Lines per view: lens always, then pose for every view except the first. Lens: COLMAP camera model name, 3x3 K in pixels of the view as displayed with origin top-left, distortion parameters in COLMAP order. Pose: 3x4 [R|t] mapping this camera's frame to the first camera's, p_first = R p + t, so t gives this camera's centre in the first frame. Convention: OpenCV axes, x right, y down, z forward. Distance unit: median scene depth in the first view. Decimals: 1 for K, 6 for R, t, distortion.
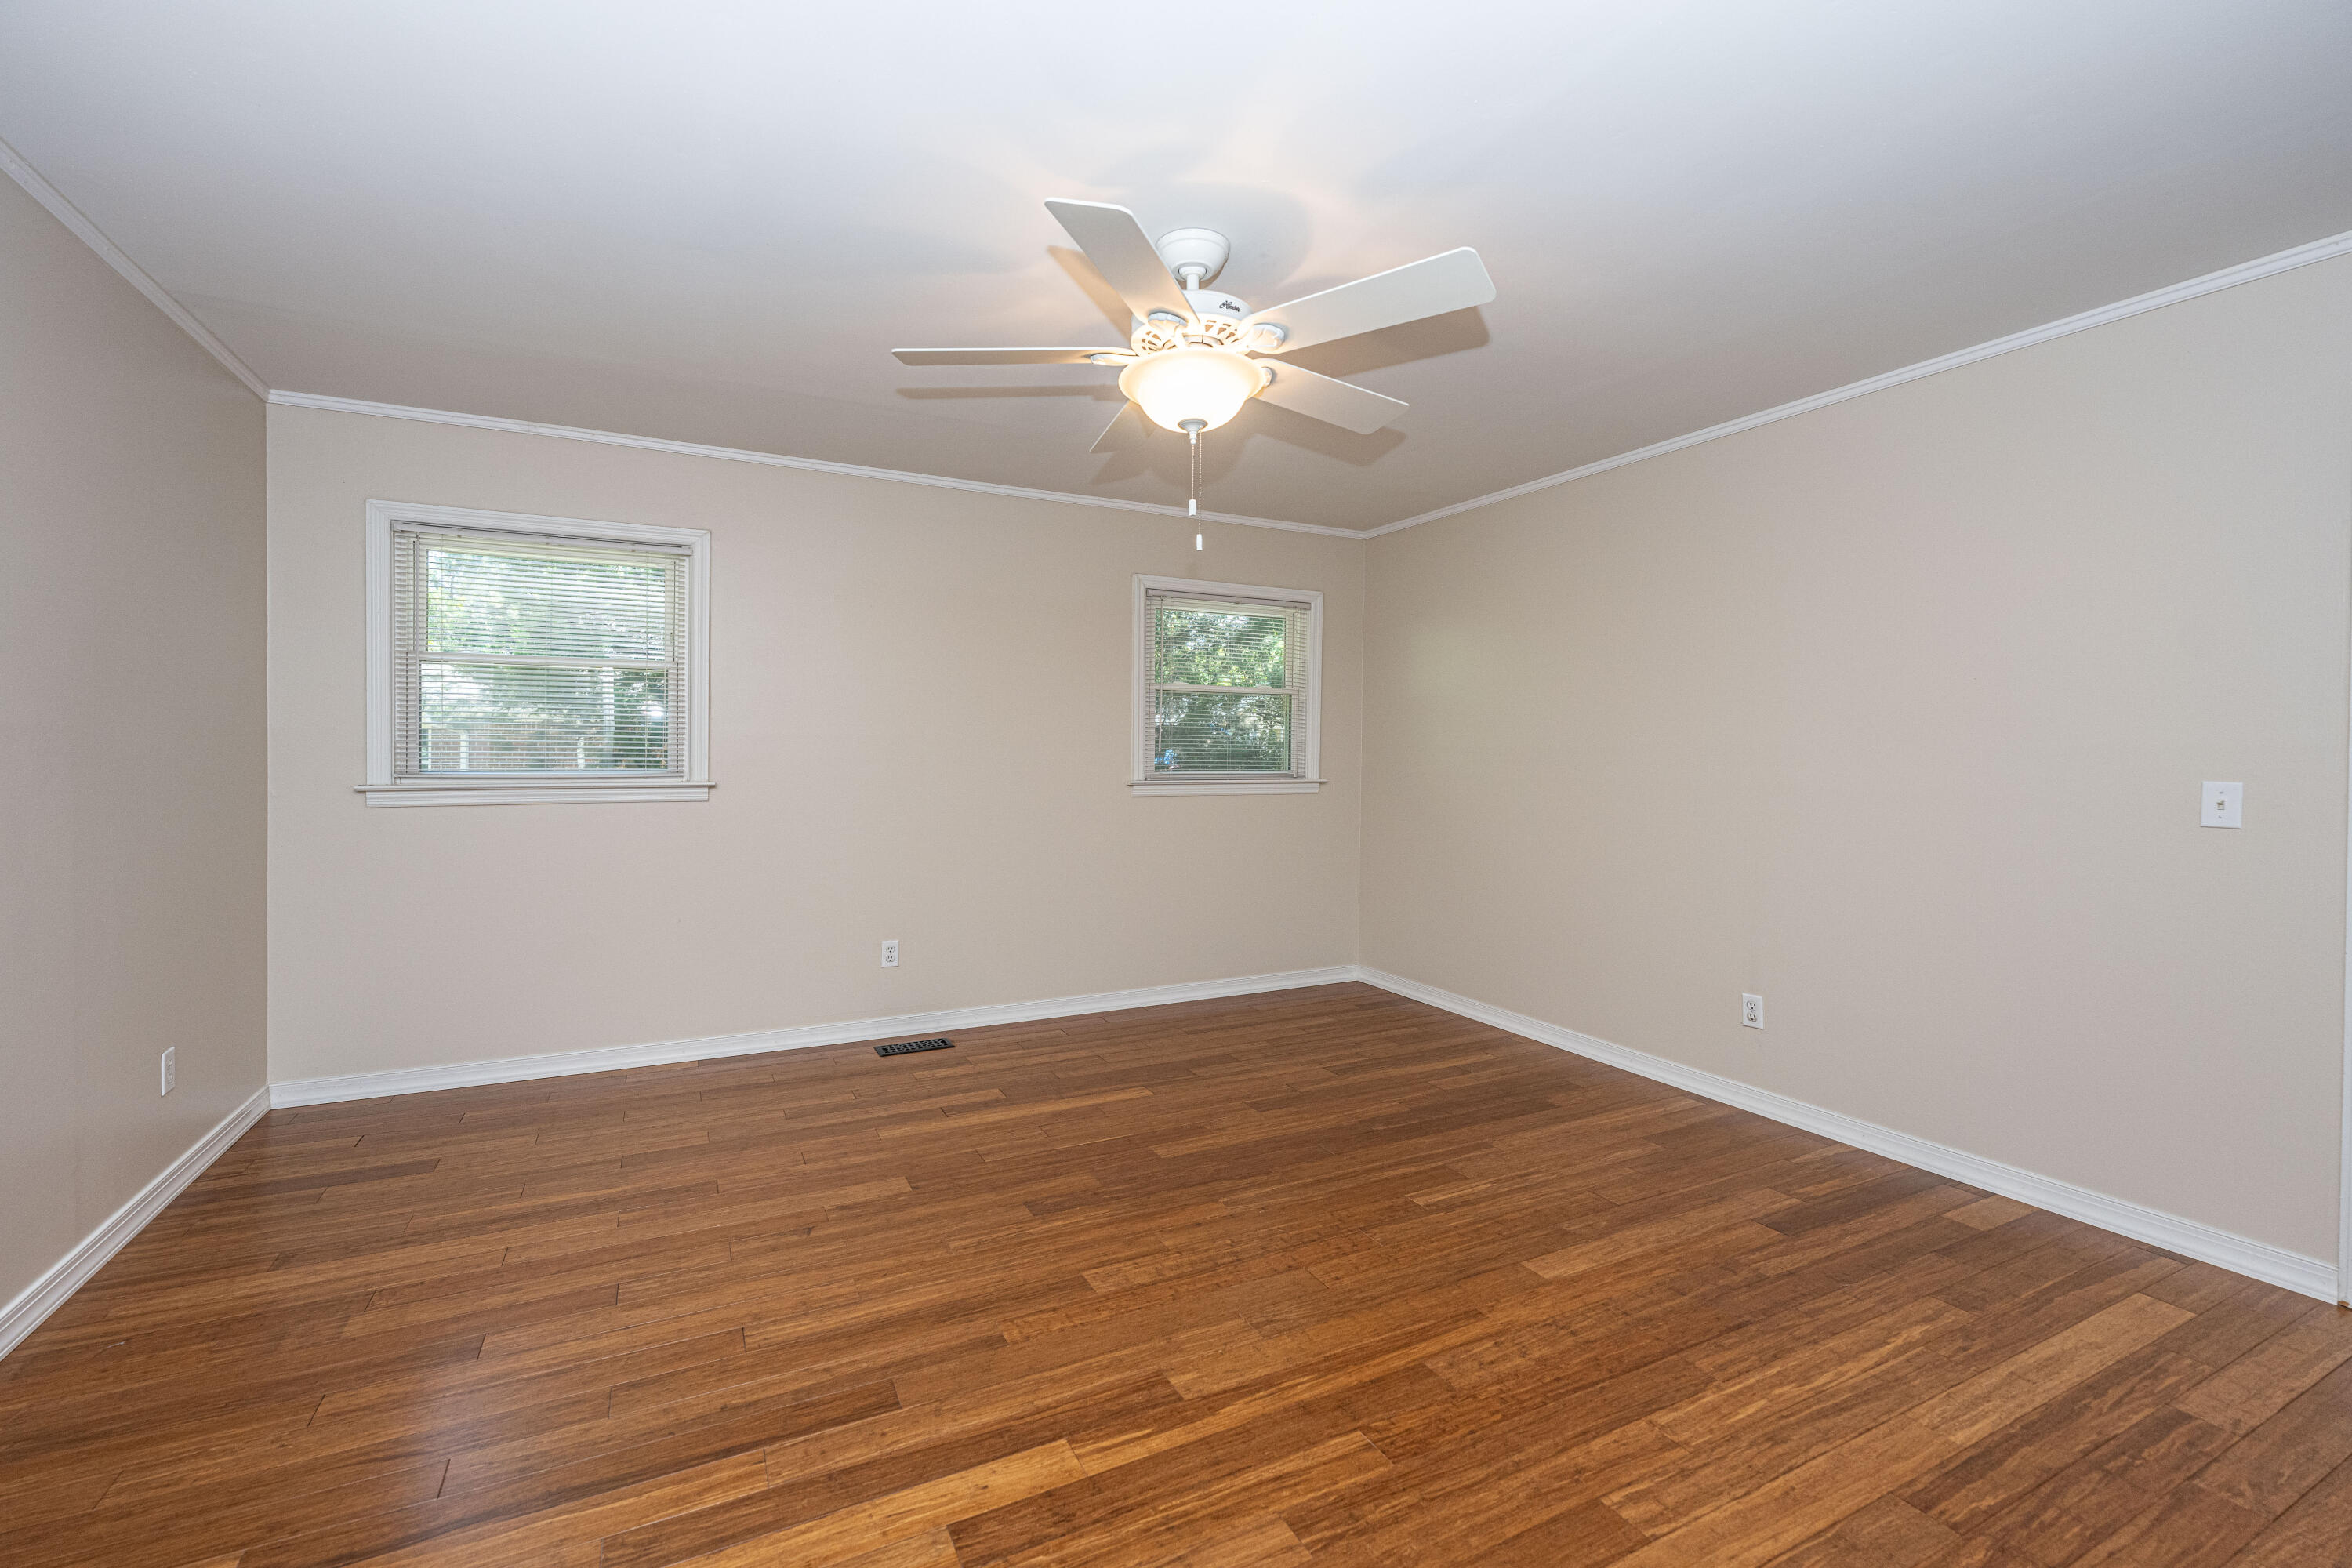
lens RADIAL K [[952.6, 0, 1182.7], [0, 952.6, 782.9], [0, 0, 1]] dist [0.001140, 0.000259]
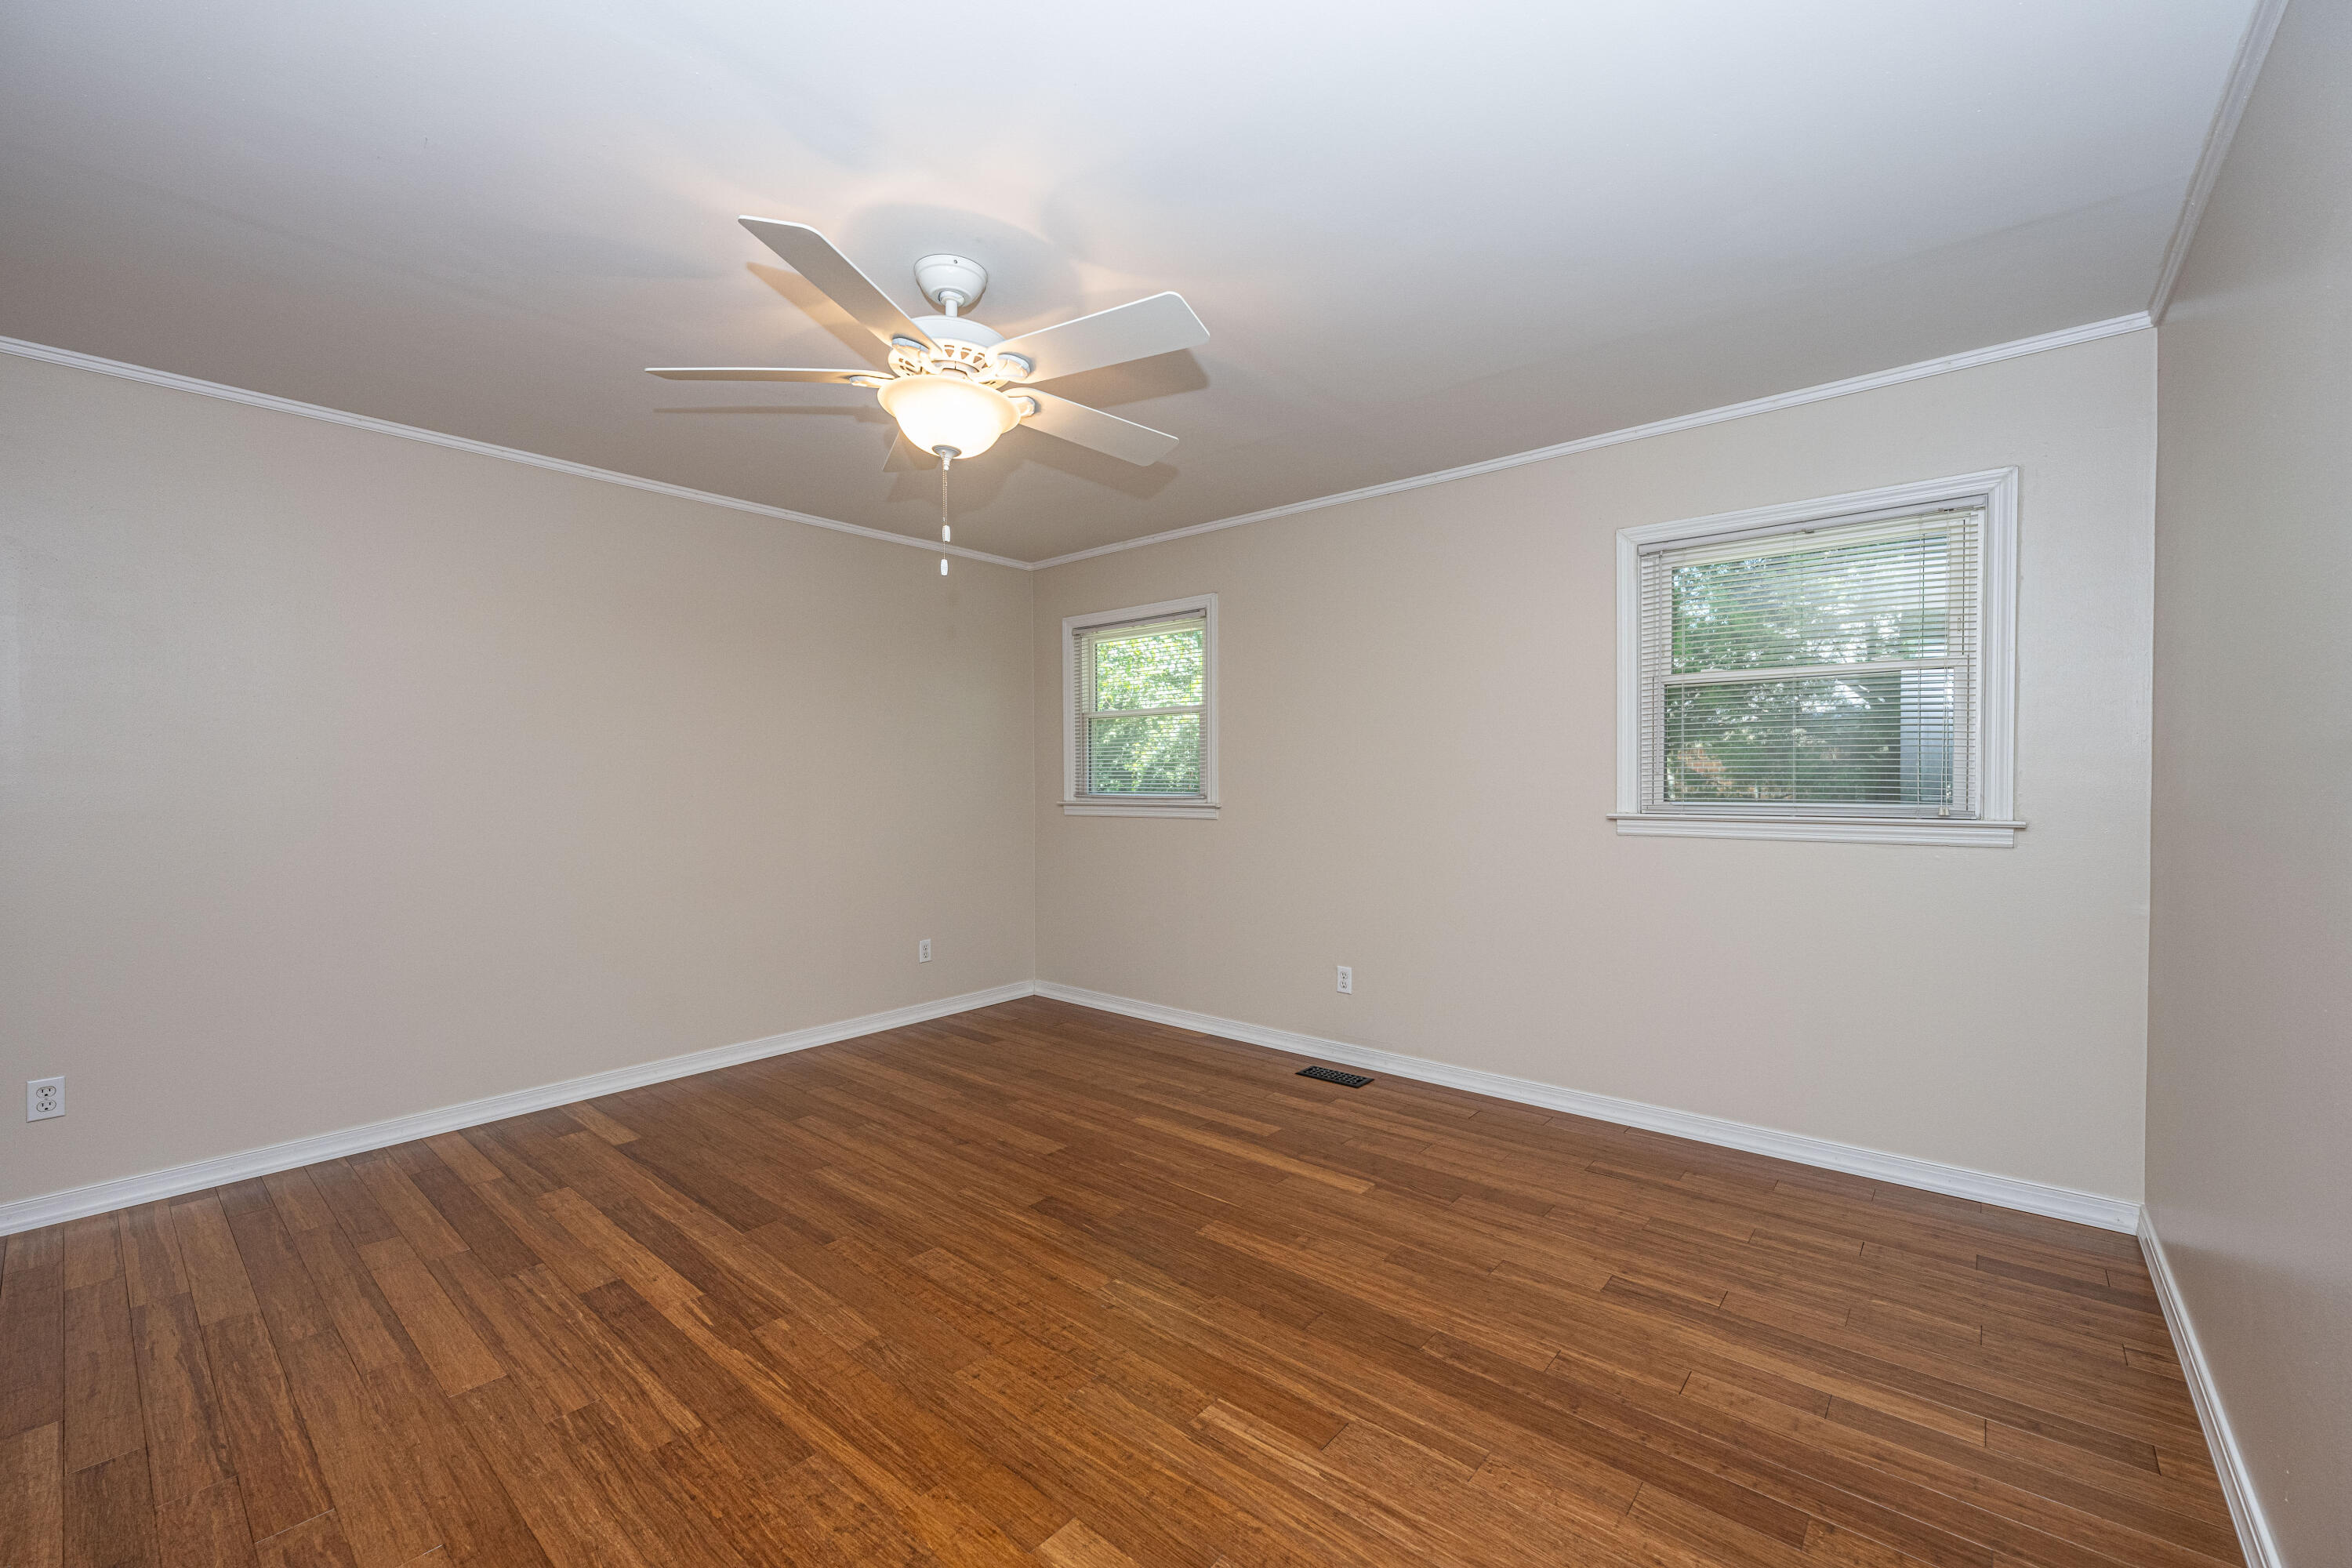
lens RADIAL K [[952.6, 0, 1182.7], [0, 952.6, 782.9], [0, 0, 1]] dist [0.001140, 0.000259]
pose [[0.401044, -0.003409, -0.916053, 0.883994], [-0.020396, 0.999712, -0.012649, -0.028811], [0.915832, 0.023757, 0.400859, 0.663770]]
